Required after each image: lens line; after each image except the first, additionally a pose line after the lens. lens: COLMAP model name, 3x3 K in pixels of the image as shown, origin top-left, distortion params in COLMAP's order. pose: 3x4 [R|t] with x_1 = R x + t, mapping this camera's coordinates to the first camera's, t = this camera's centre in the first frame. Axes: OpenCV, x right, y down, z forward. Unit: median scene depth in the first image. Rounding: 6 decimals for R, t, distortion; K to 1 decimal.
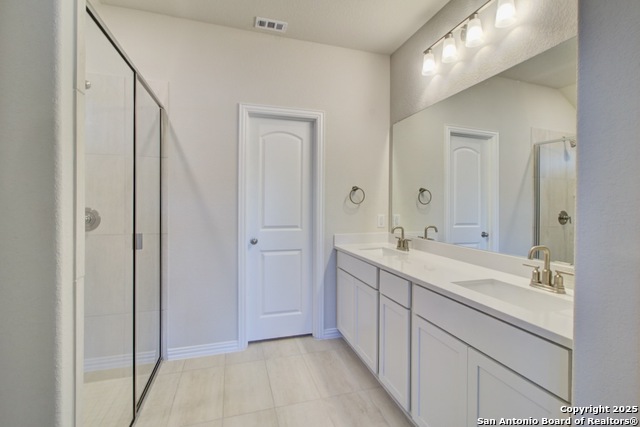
lens RADIAL K [[294.3, 0, 322.7], [0, 294.3, 213.1], [0, 0, 1]] dist [0.000852, 0.001085]
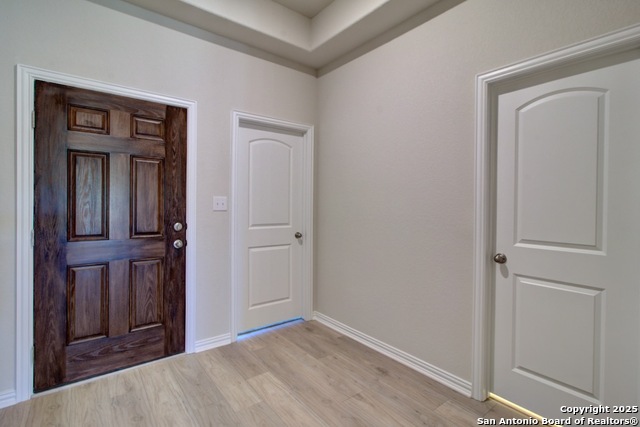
lens RADIAL K [[294.3, 0, 321.2], [0, 294.3, 211.3], [0, 0, 1]] dist [0.000852, 0.001085]
pose [[0.940536, -0.007642, 0.339608, 0.298436], [0.007945, 0.999968, 0.000499, -0.002894], [-0.339601, 0.002229, 0.940567, 0.089792]]
